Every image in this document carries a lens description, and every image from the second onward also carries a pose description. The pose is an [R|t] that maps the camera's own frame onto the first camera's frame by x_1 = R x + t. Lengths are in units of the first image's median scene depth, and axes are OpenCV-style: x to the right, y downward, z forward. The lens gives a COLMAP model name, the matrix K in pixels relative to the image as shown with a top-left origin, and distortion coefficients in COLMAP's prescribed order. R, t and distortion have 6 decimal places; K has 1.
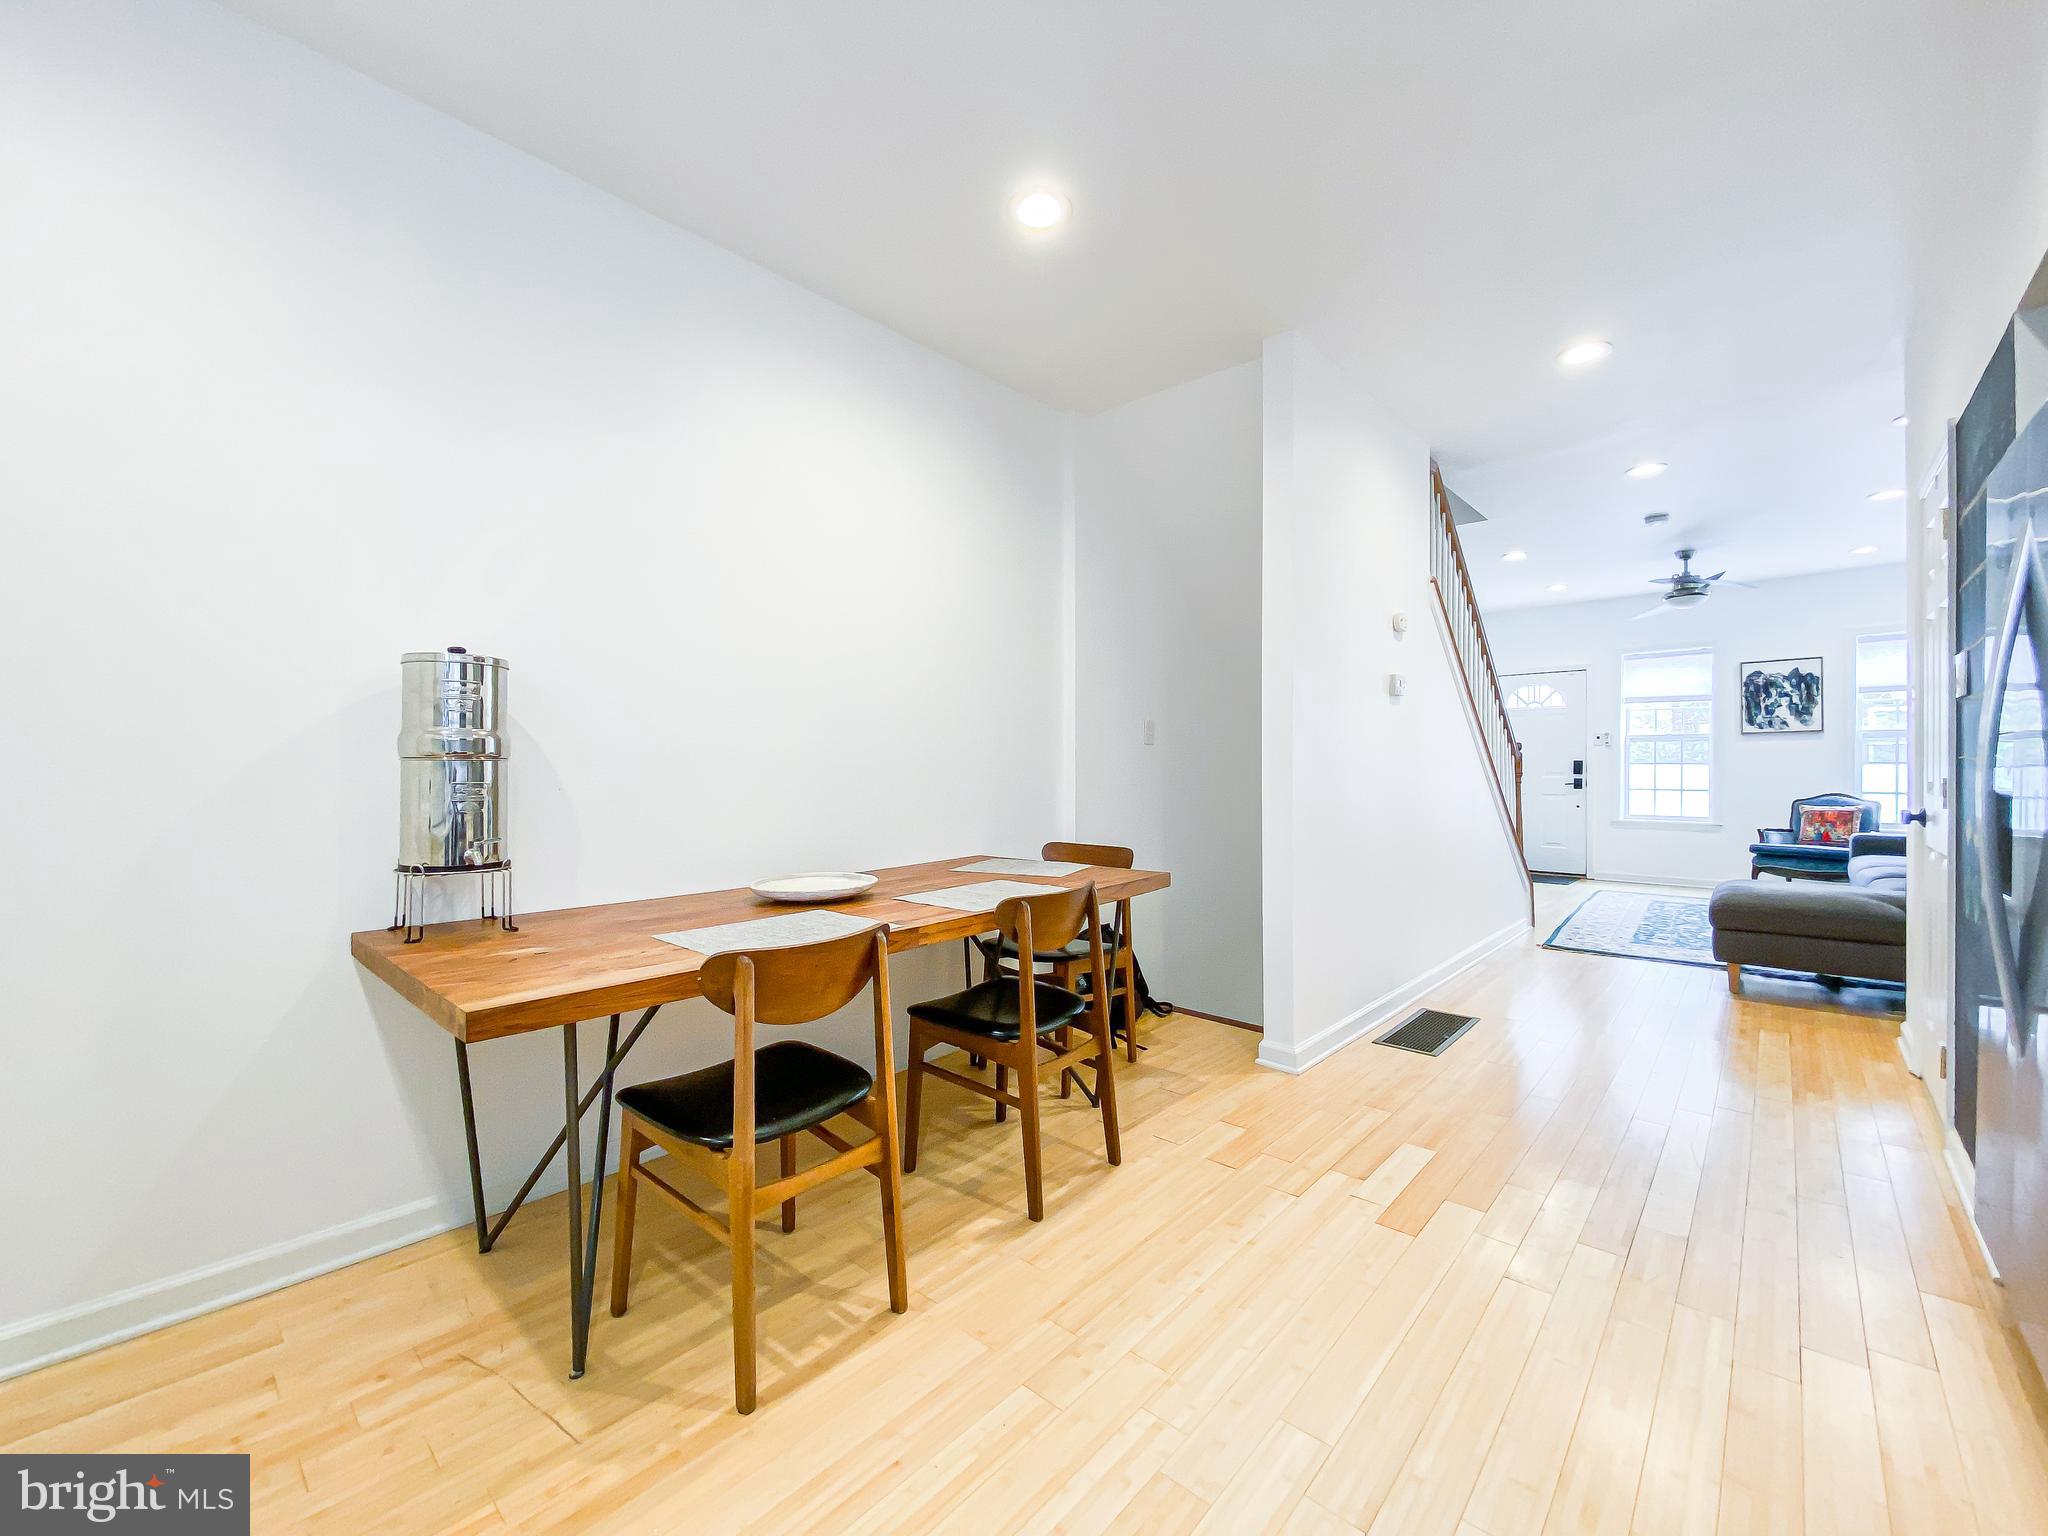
lens RADIAL K [[832.3, 0, 1024.0], [0, 832.3, 768.0], [0, 0, 1]] dist [-0.002077, -0.000608]
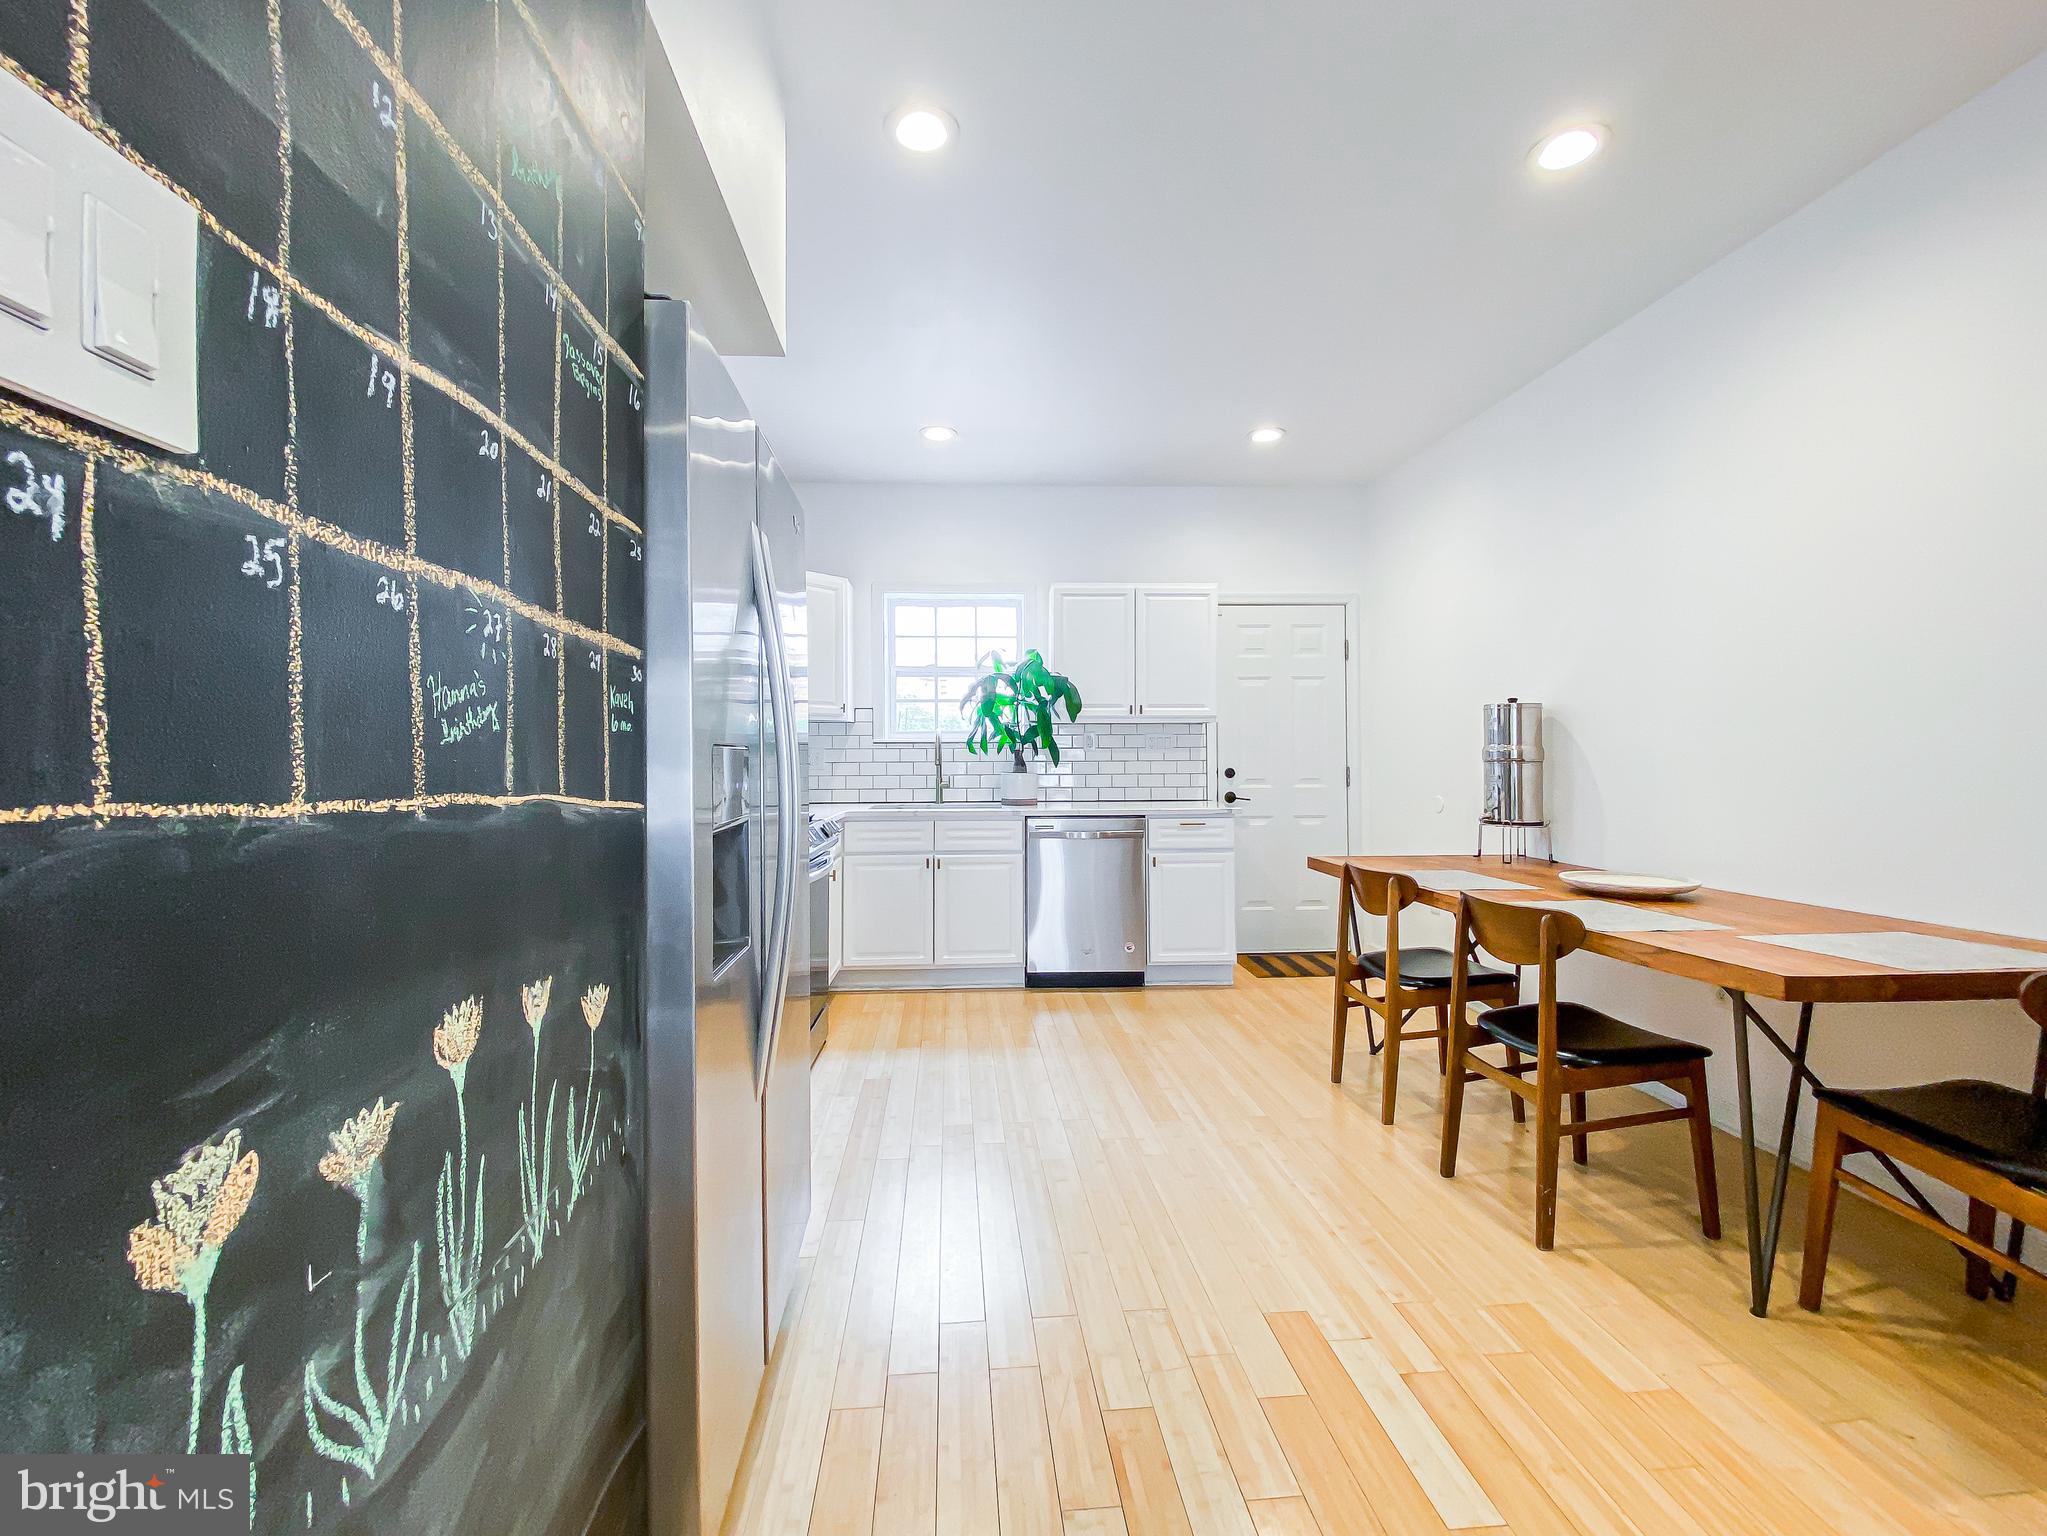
lens RADIAL K [[846.7, 0, 1022.3], [0, 846.7, 749.4], [0, 0, 1]] dist [0.013855, -0.017368]
pose [[-0.680584, -0.002859, -0.732664, 0.360124], [0.003445, 0.999969, -0.007103, -0.007766], [0.732662, -0.007358, -0.680553, 0.394149]]
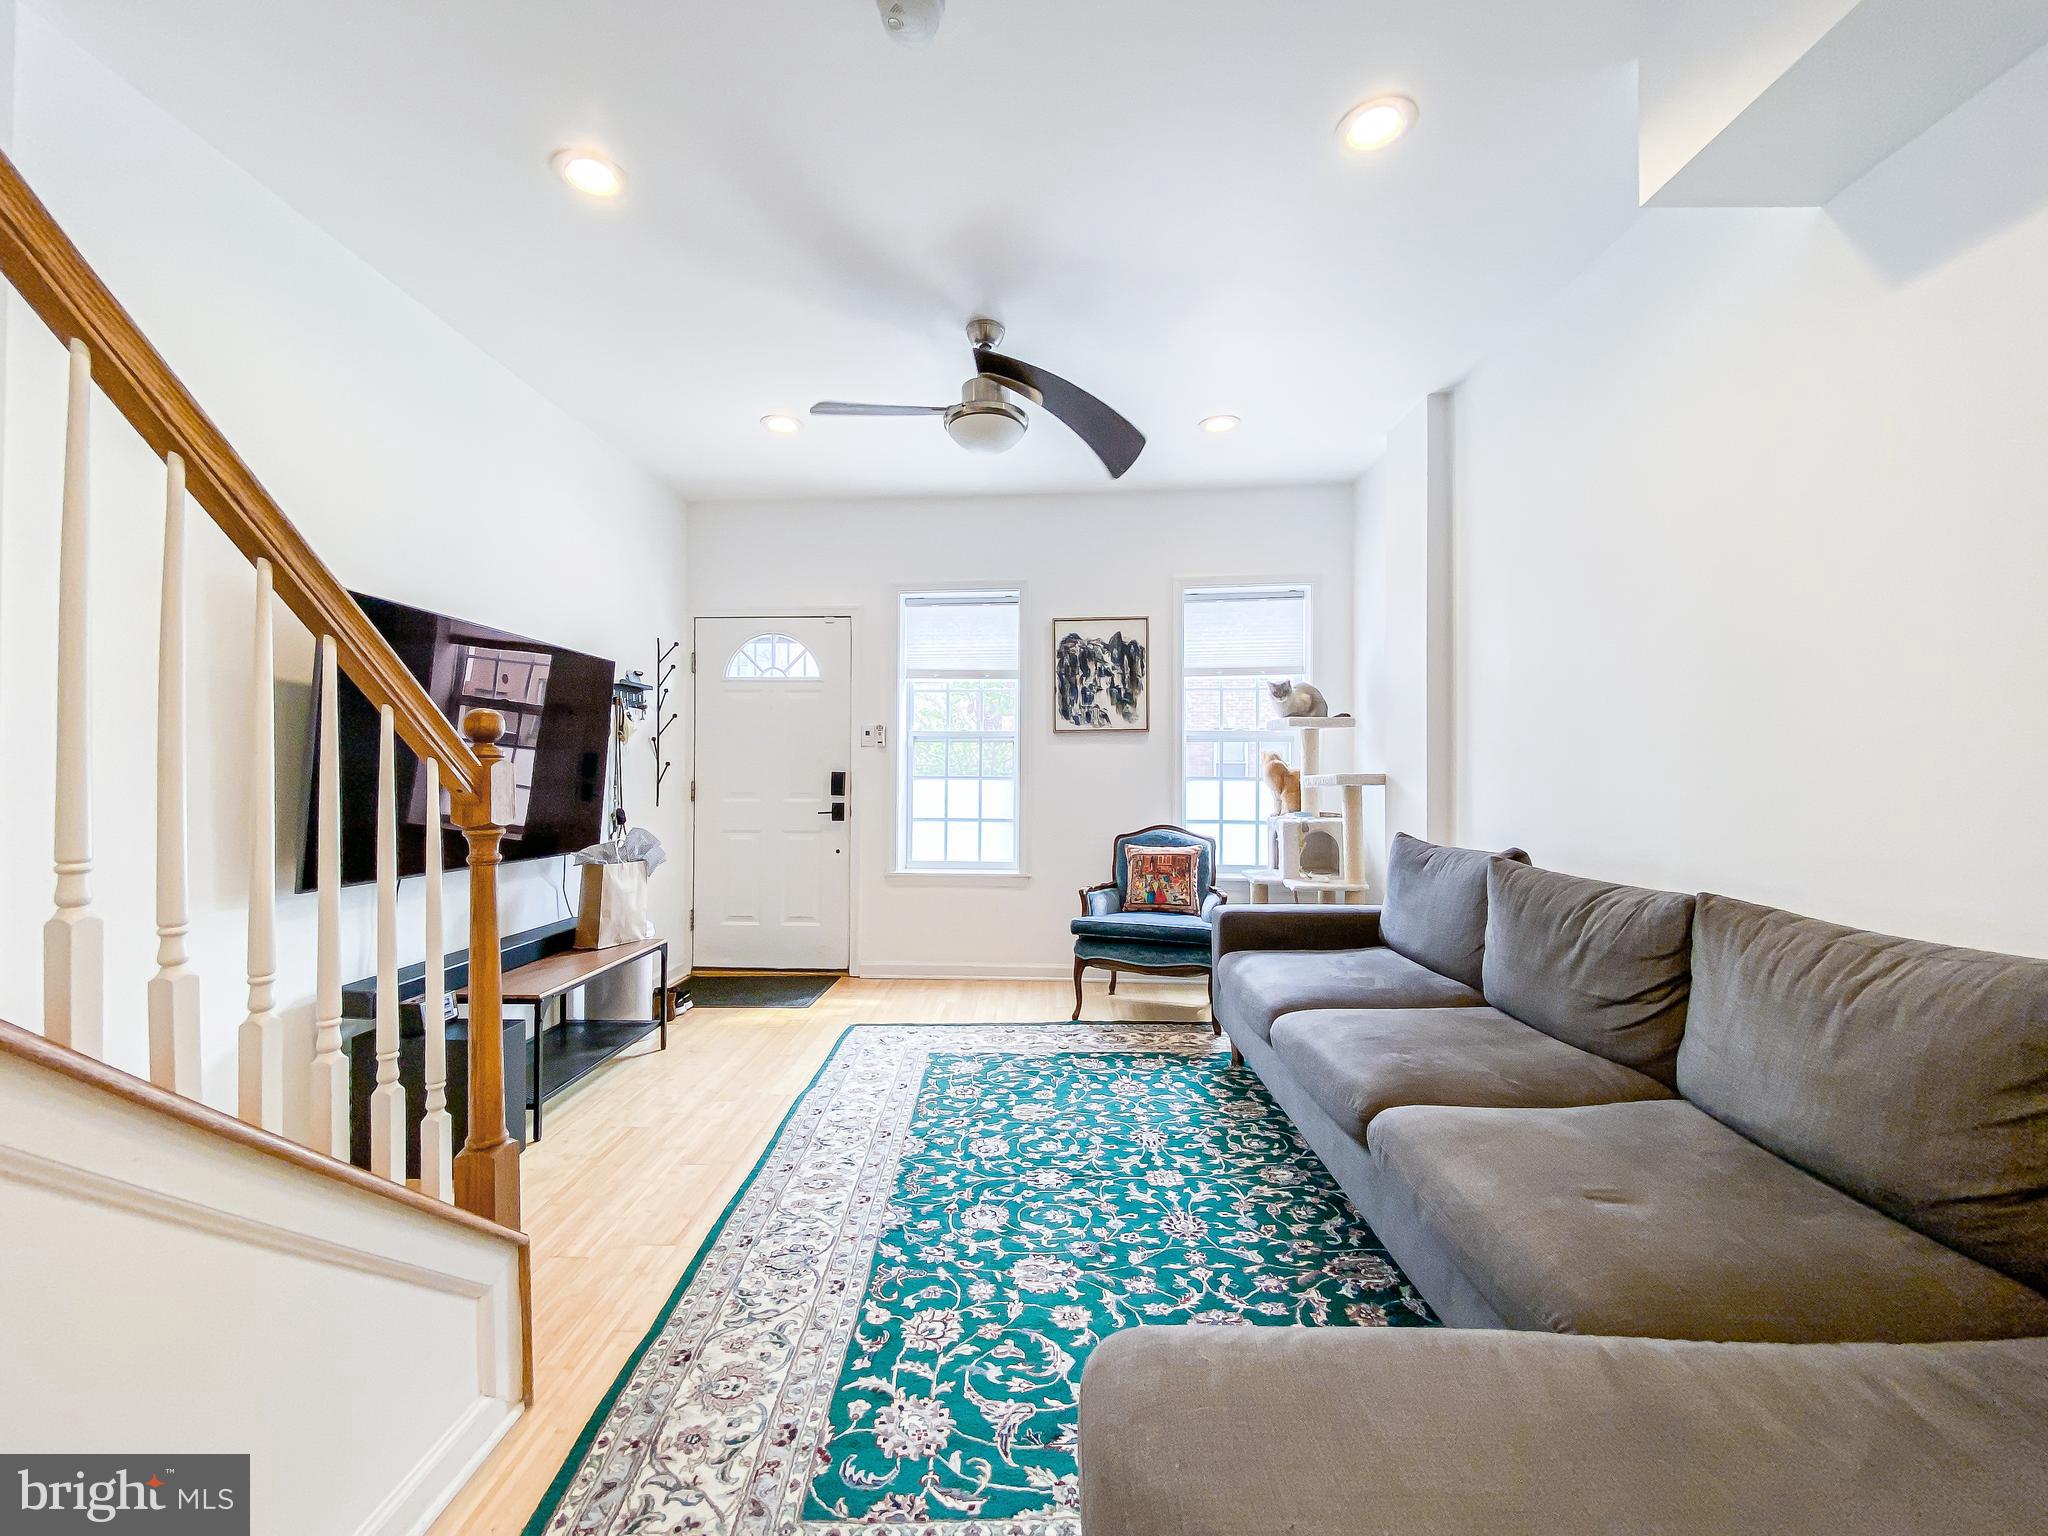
lens RADIAL K [[832.3, 0, 1024.0], [0, 832.3, 768.0], [0, 0, 1]] dist [-0.002077, -0.000608]
pose [[0.754114, 0.006103, 0.656715, 0.444052], [-0.002546, 0.999976, -0.006370, -0.009761], [-0.656738, 0.003132, 0.754112, 0.553971]]
